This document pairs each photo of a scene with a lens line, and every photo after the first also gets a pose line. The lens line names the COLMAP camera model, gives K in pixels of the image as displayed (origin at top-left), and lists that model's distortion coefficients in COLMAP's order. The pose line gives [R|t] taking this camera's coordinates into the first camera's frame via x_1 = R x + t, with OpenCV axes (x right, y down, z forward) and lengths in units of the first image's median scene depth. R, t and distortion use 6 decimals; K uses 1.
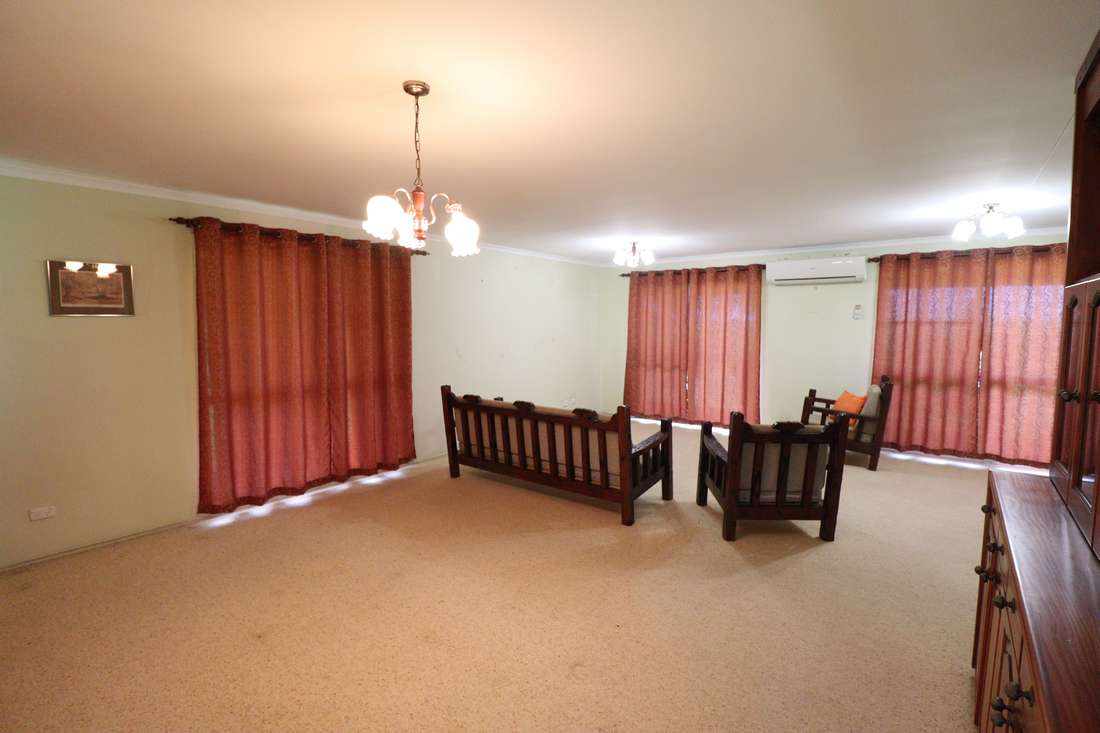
lens RADIAL K [[514.4, 0, 557.1], [0, 514.4, 365.8], [0, 0, 1]] dist [0.000628, -0.000013]
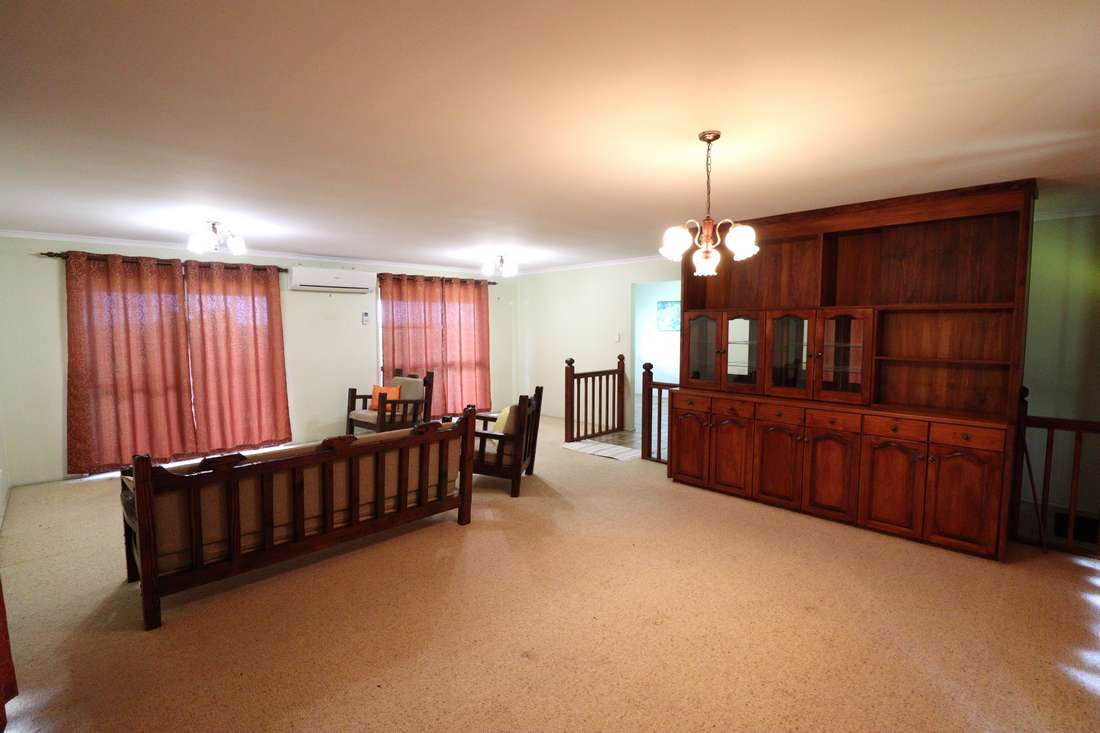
lens RADIAL K [[514.4, 0, 557.1], [0, 514.4, 365.8], [0, 0, 1]] dist [0.000628, -0.000013]
pose [[0.125550, -0.081311, 0.988750, -0.621125], [0.093036, 0.993209, 0.069864, -0.044988], [-0.987715, 0.083217, 0.132262, 0.489095]]
